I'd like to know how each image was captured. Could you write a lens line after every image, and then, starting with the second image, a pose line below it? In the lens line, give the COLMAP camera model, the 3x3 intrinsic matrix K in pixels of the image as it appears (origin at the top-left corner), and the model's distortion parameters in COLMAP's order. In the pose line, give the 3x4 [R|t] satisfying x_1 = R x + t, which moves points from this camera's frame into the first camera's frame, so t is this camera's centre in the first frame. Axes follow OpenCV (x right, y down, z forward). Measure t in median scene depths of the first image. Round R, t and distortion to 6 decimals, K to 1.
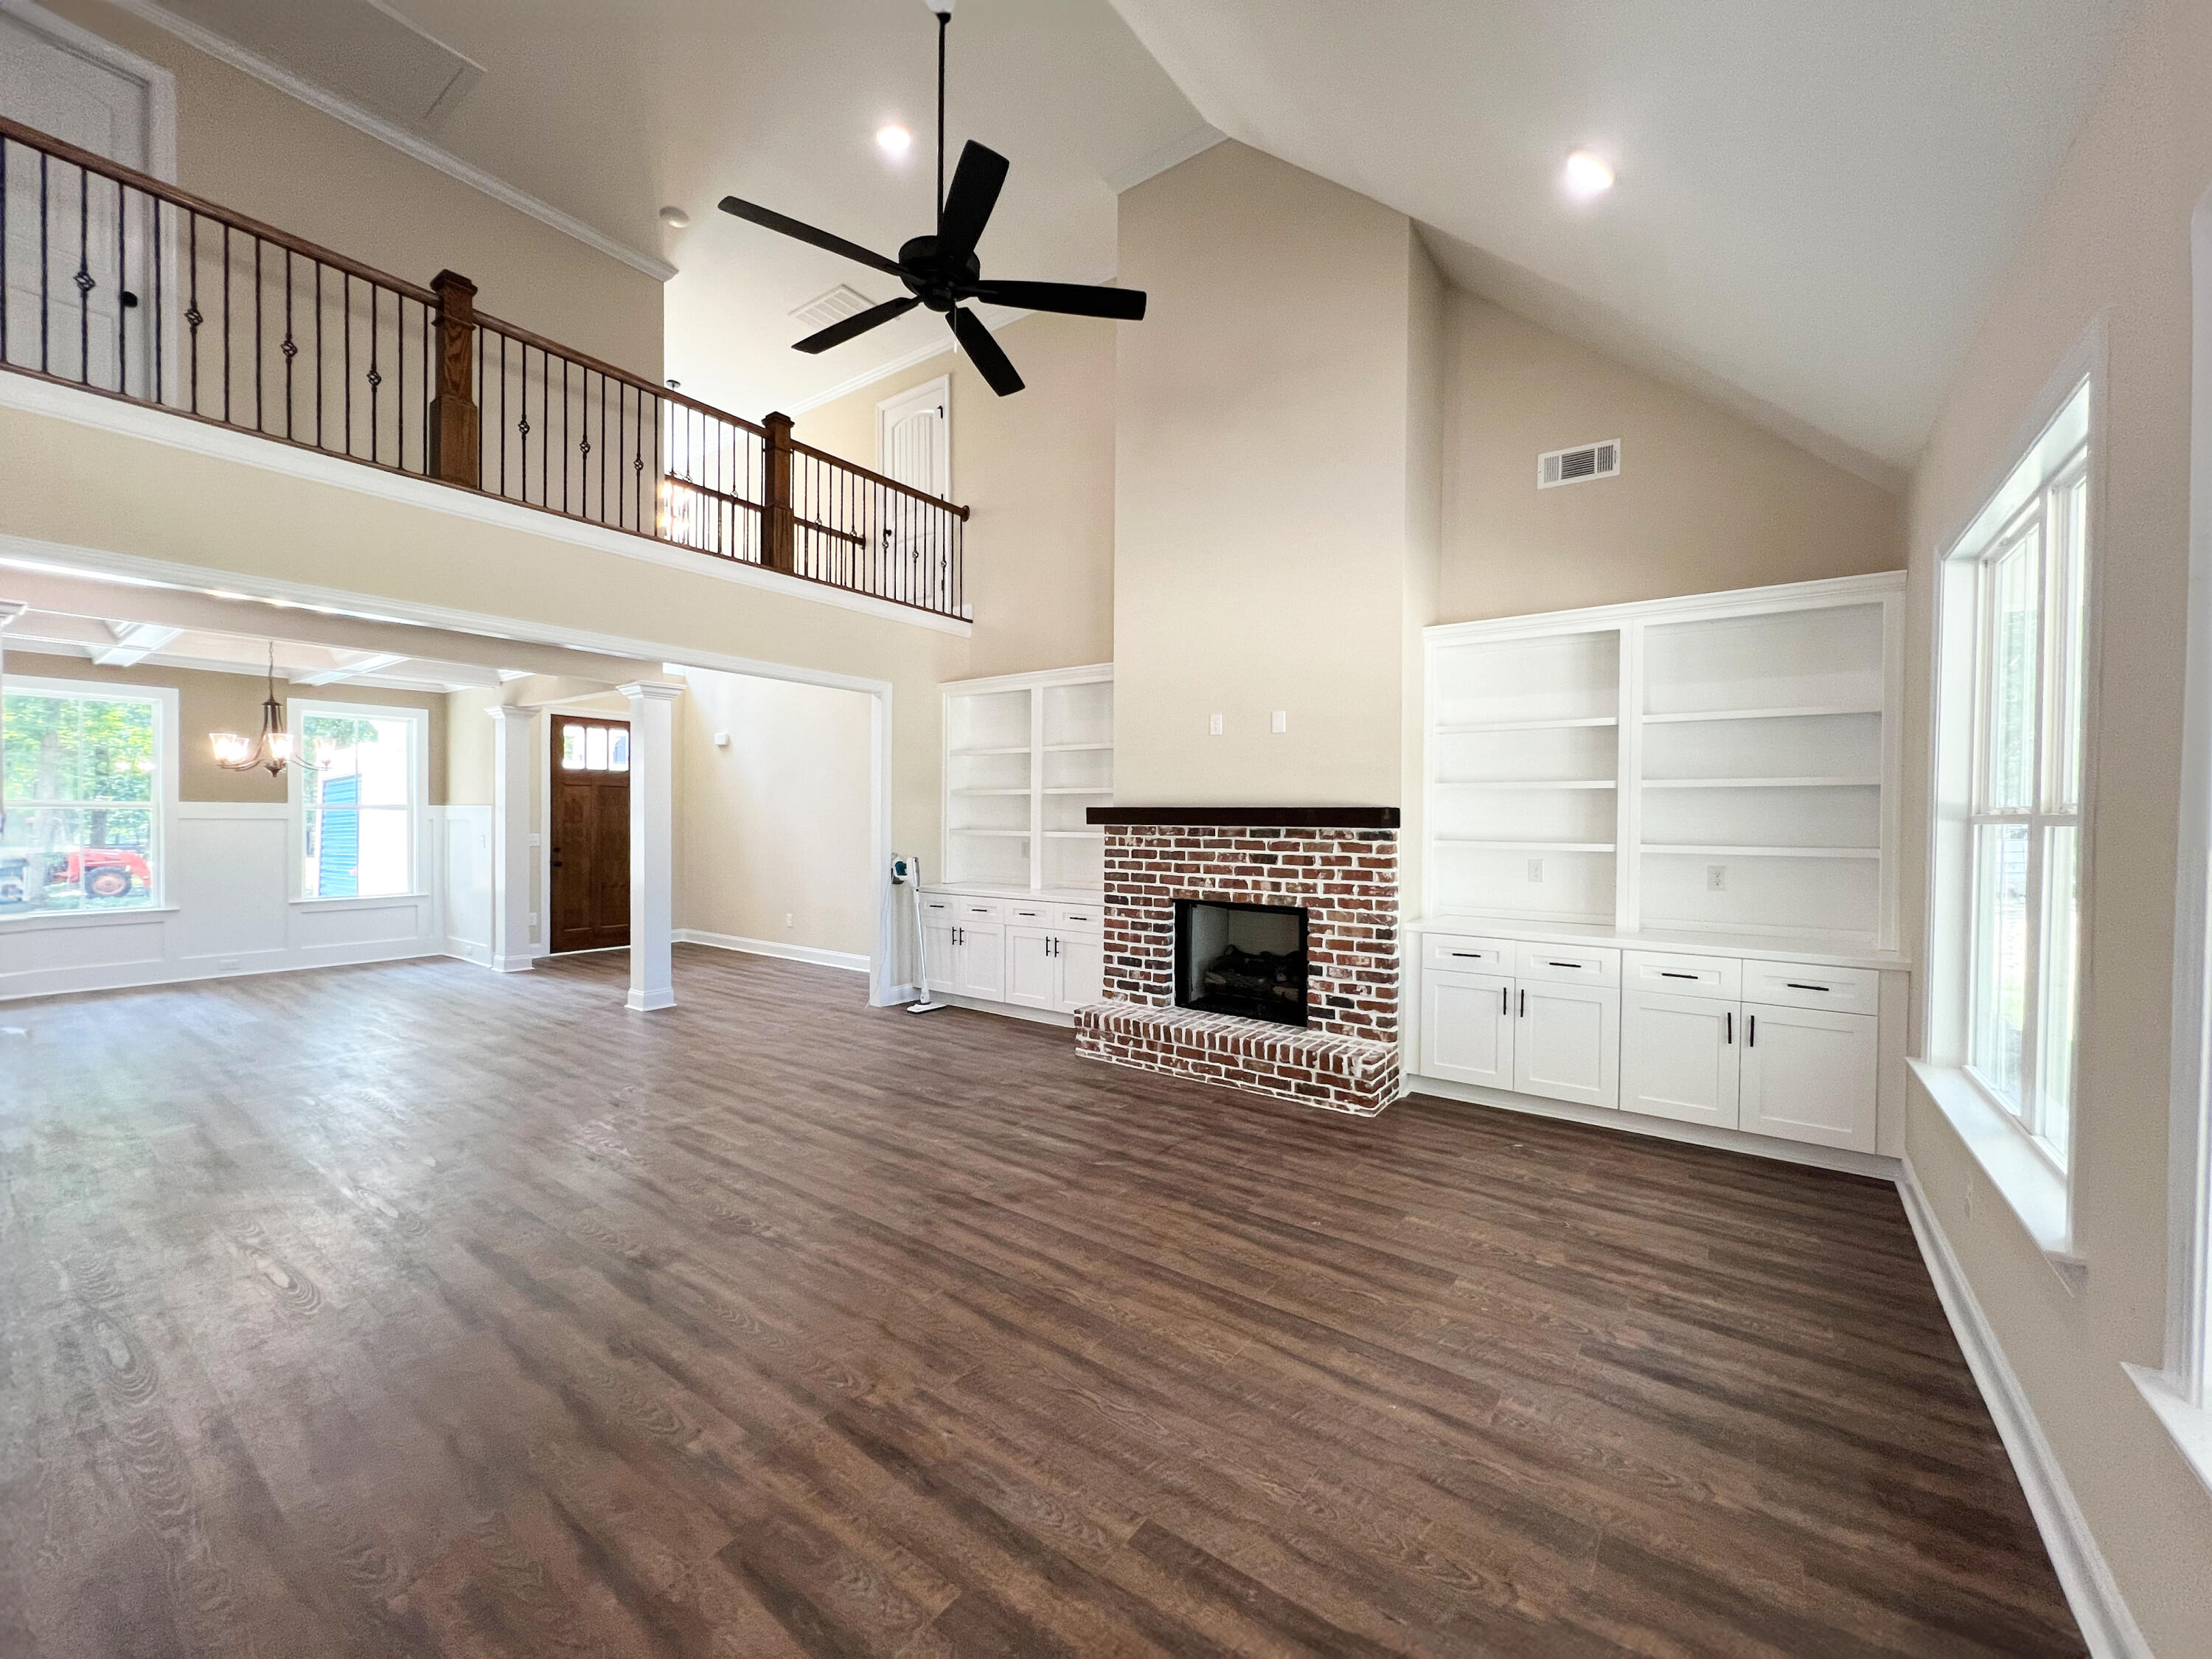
lens RADIAL K [[887.2, 0, 1111.5], [0, 887.2, 827.1], [0, 0, 1]] dist [0.001131, 0.000157]
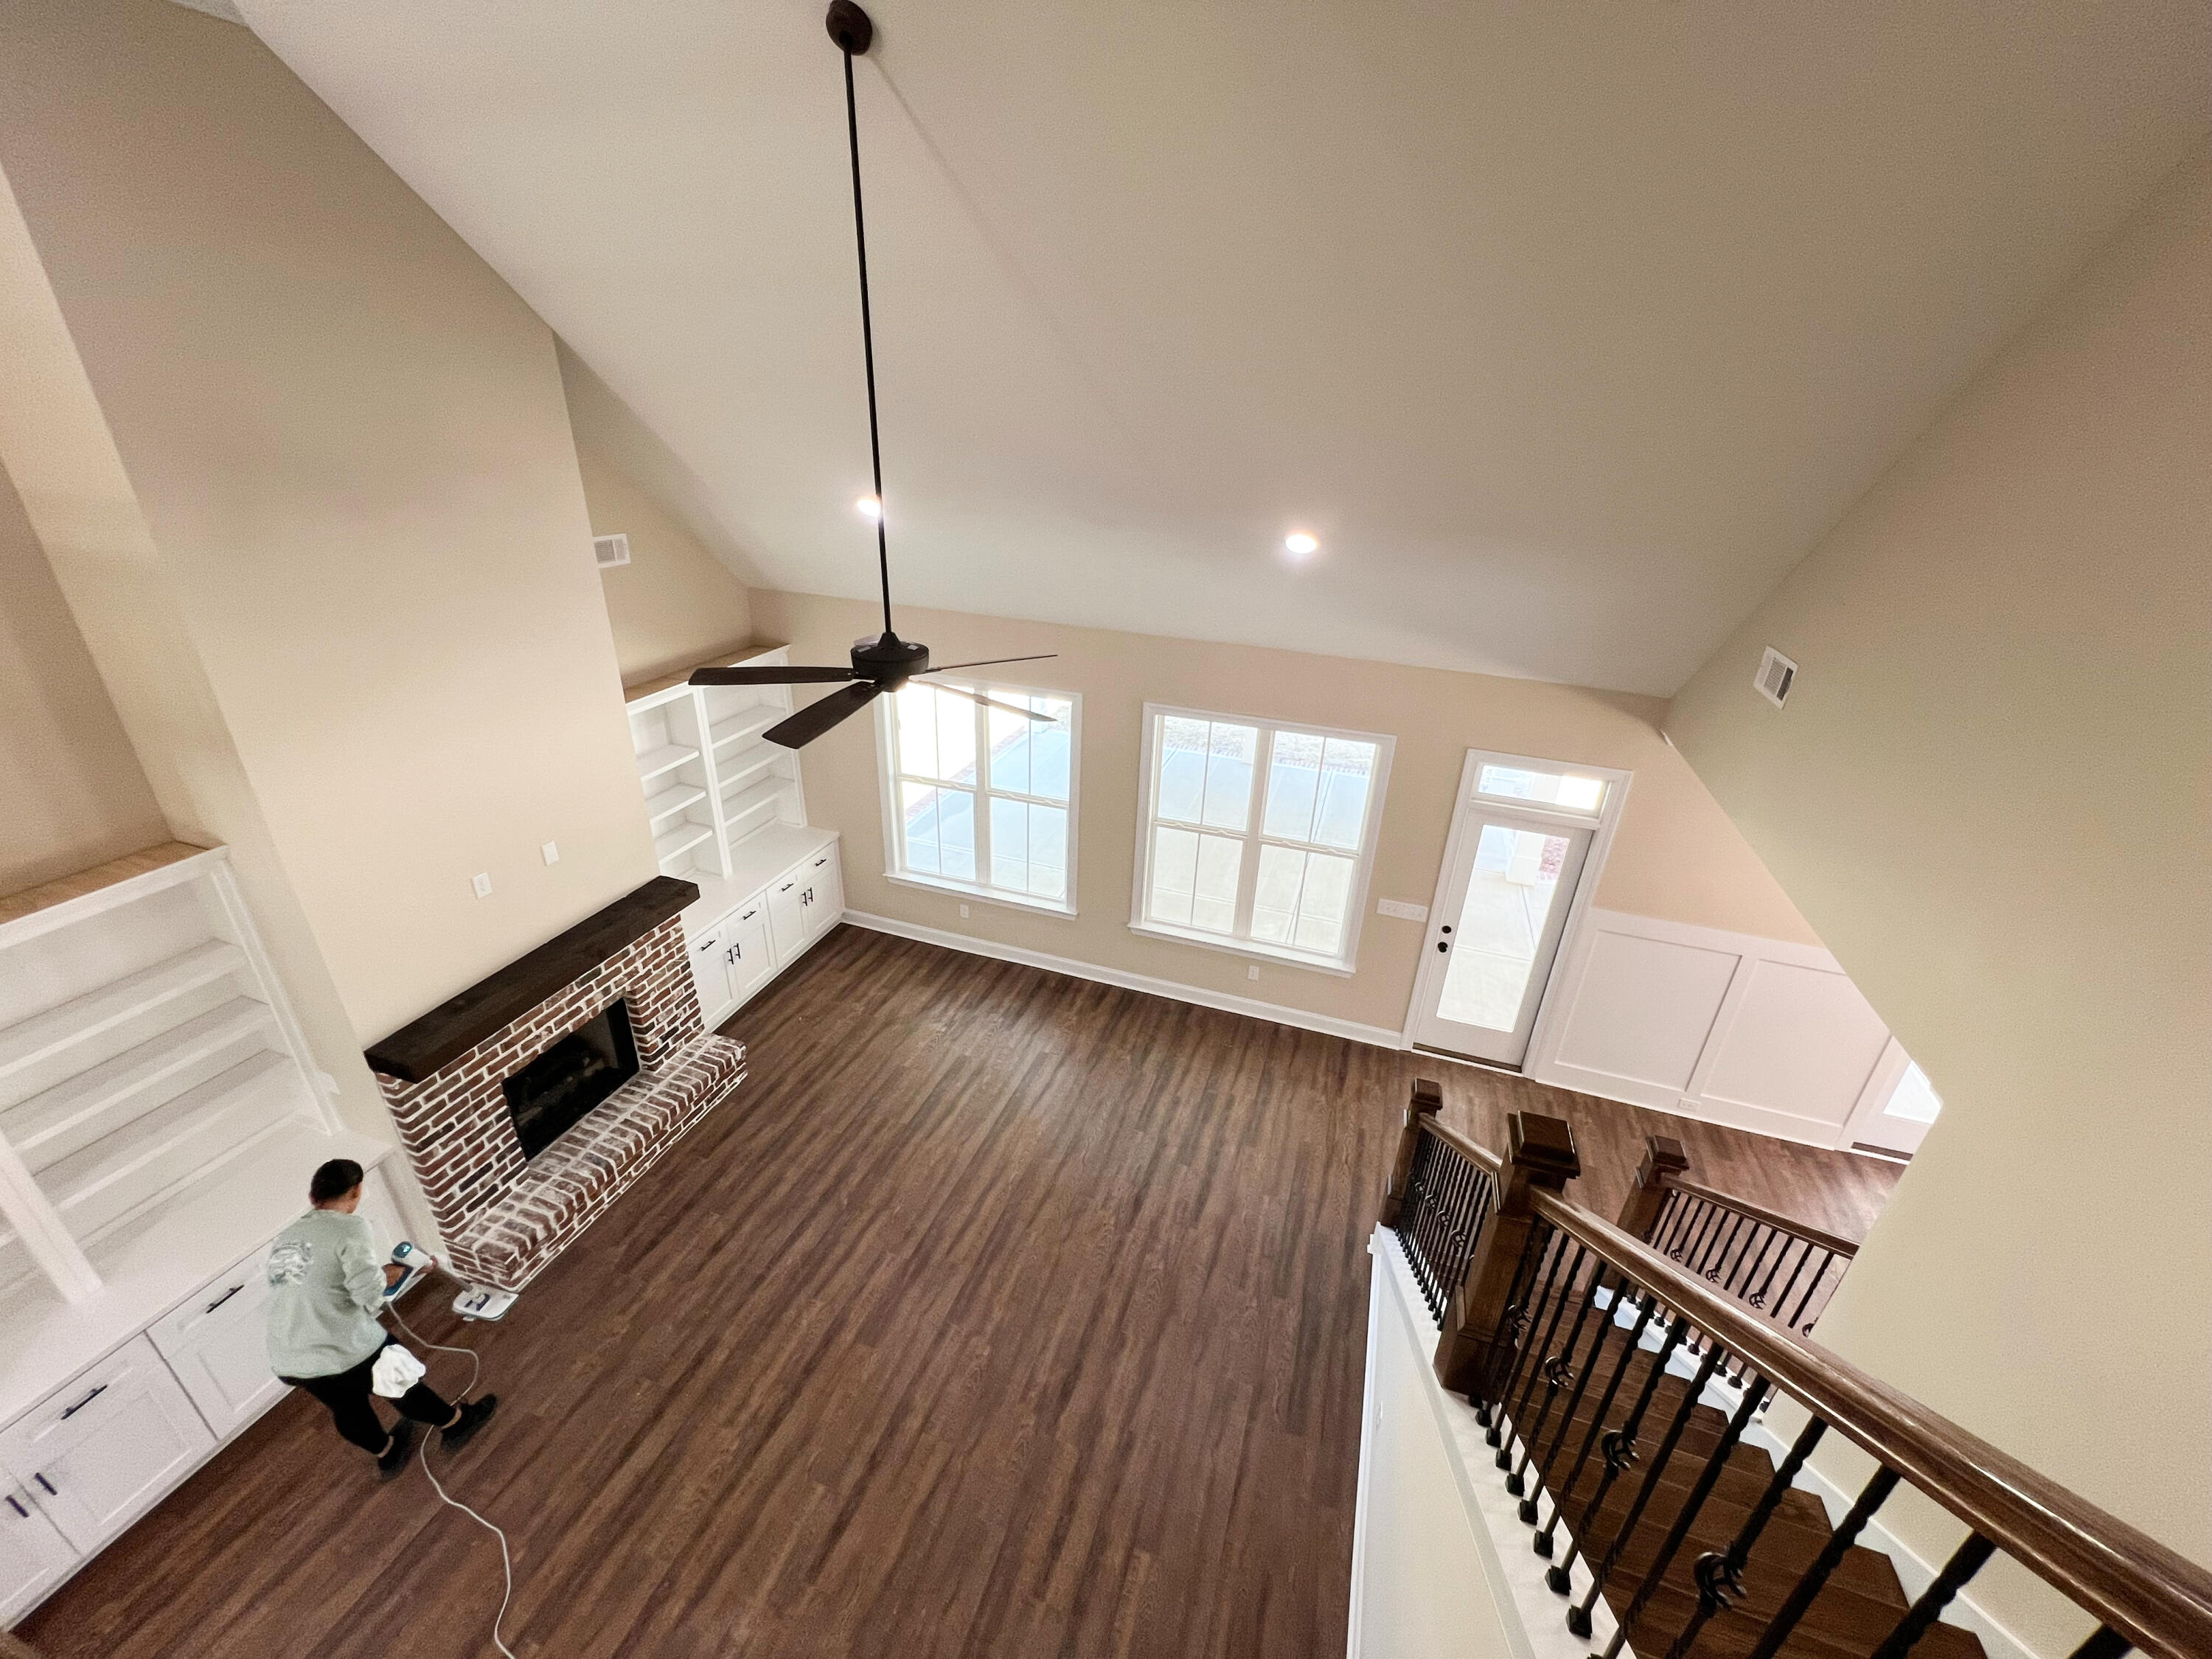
lens RADIAL K [[888.9, 0, 1106.0], [0, 888.9, 829.5], [0, 0, 1]] dist [-0.001032, 0.000632]
pose [[-0.294676, -0.431927, 0.852411, -0.775311], [-0.030964, 0.895867, 0.443242, -0.567888], [-0.955095, 0.104219, -0.277365, 0.661138]]
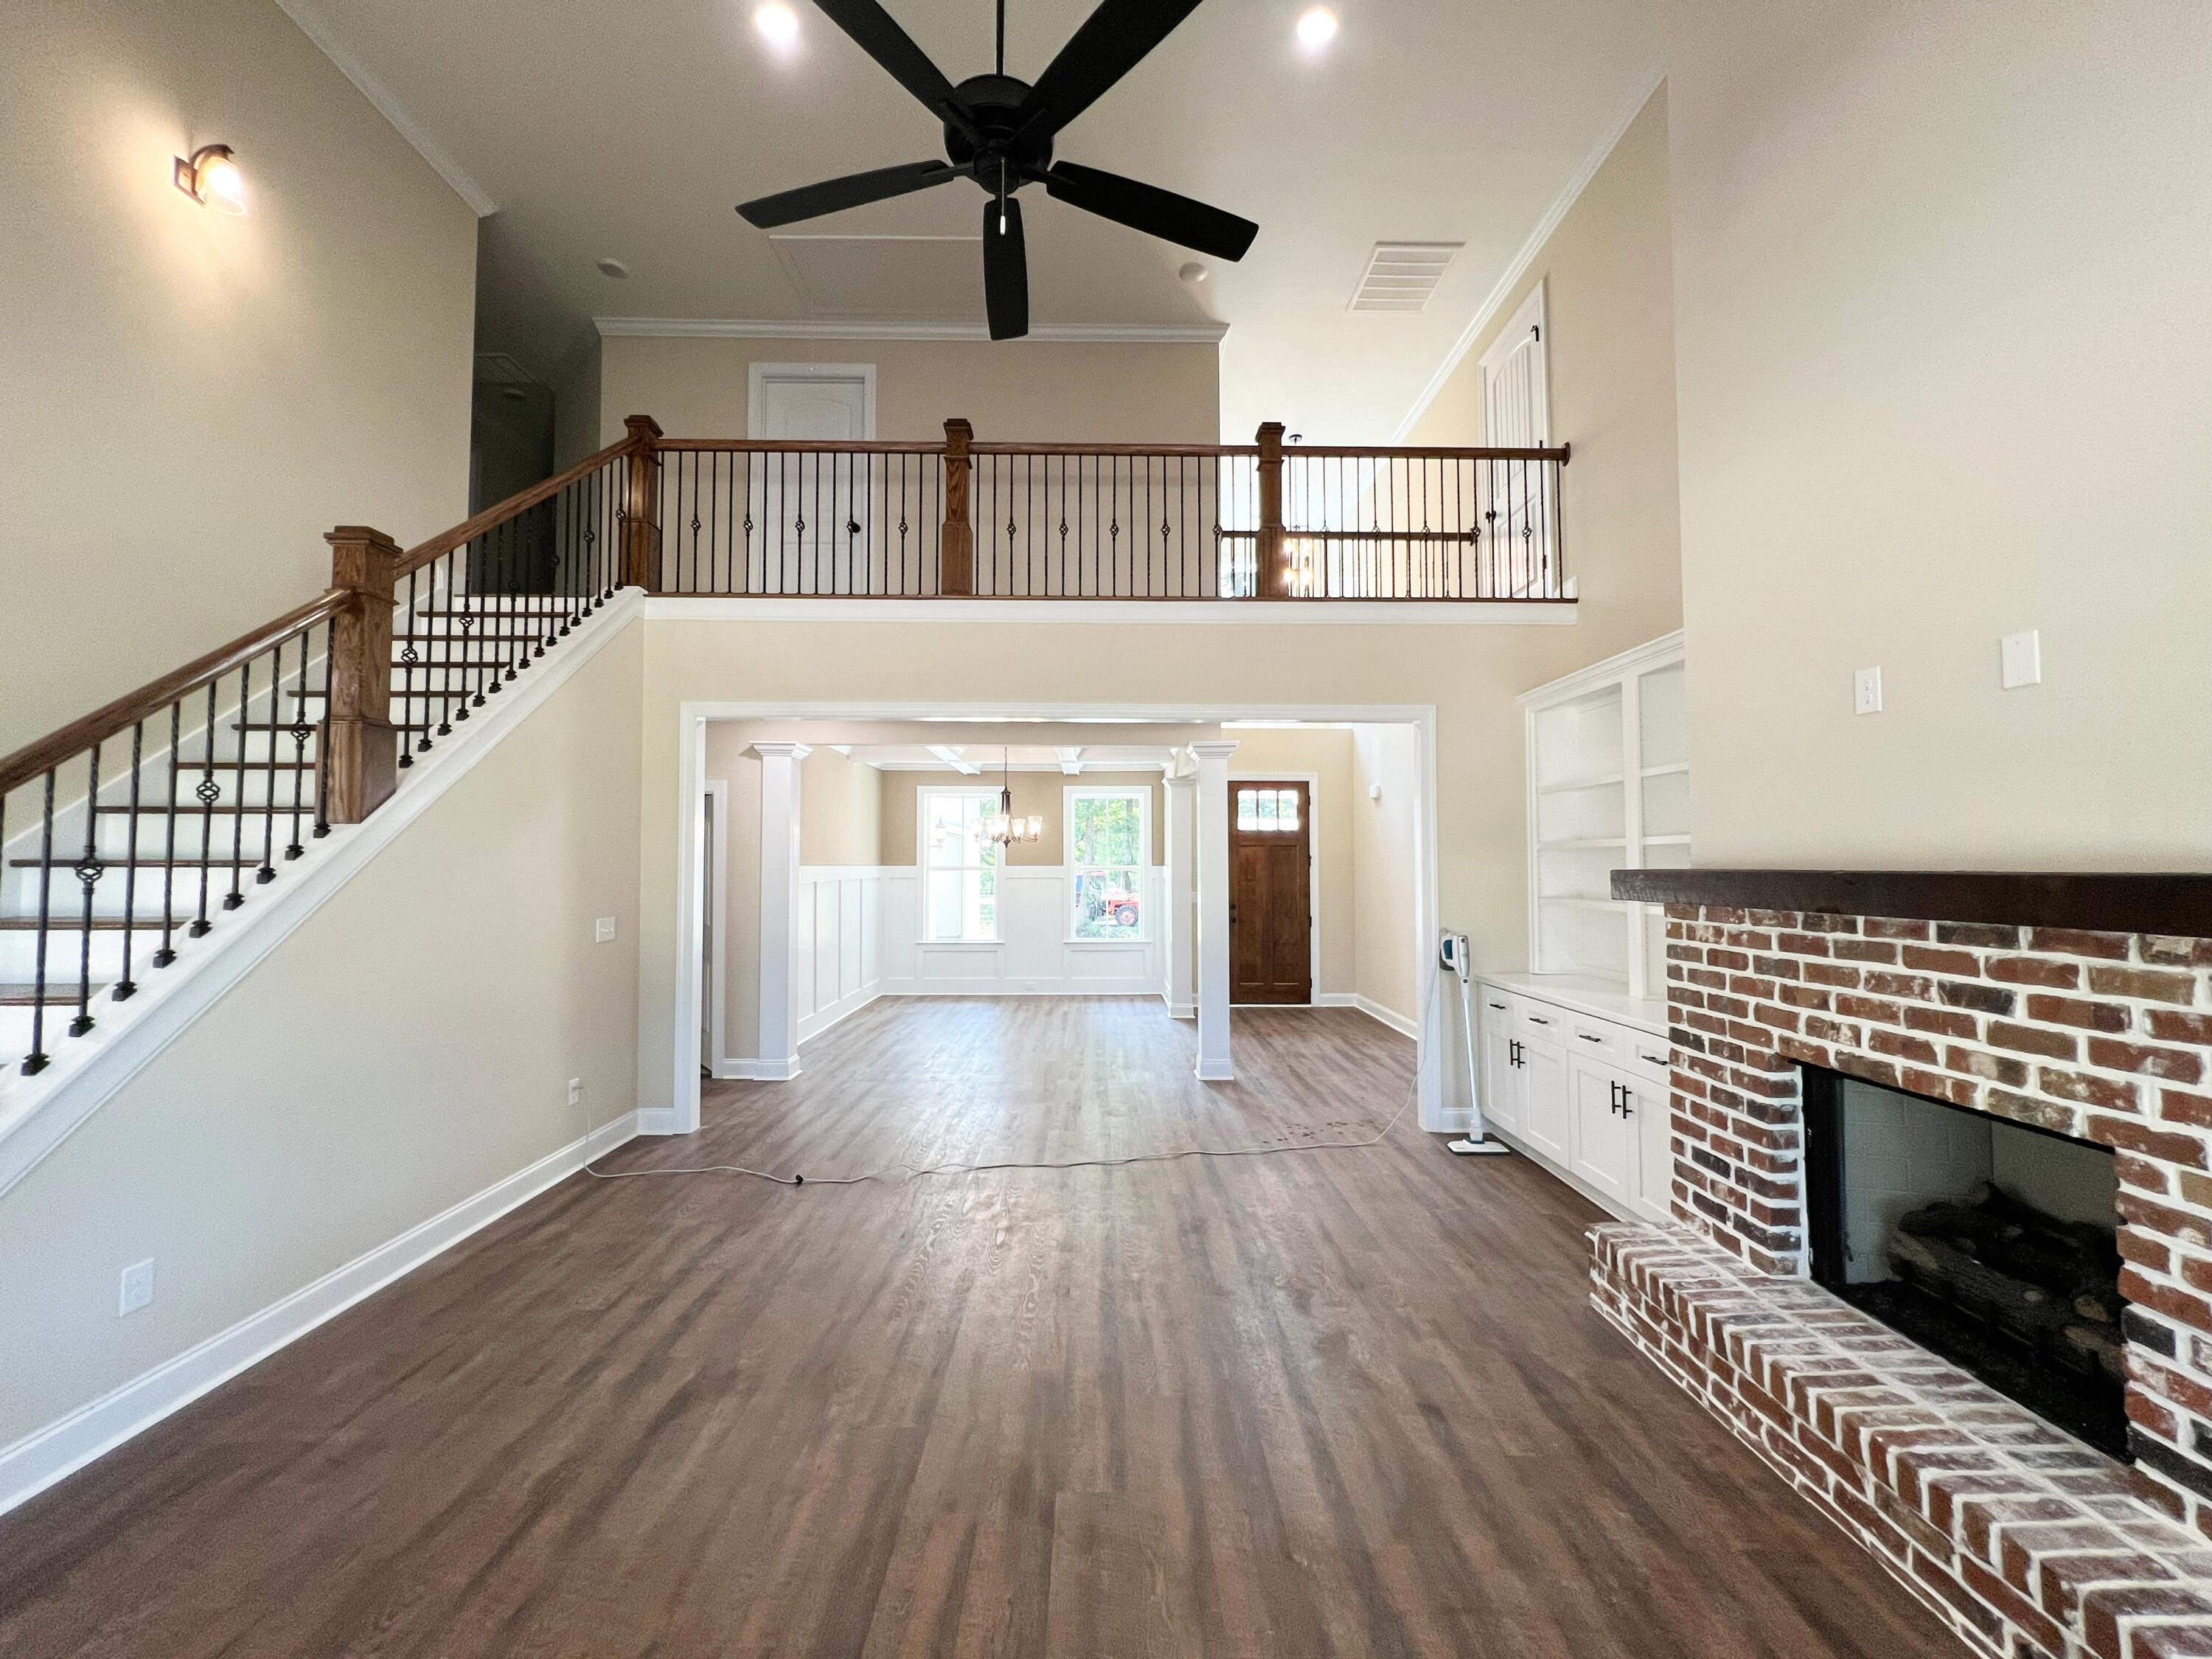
lens RADIAL K [[888.9, 0, 1106.0], [0, 888.9, 829.5], [0, 0, 1]] dist [-0.001032, 0.000632]
pose [[0.591957, -0.040122, -0.804970, 0.254613], [-0.004482, 0.998581, -0.053068, -0.017149], [0.805957, 0.035022, 0.590937, 0.410692]]
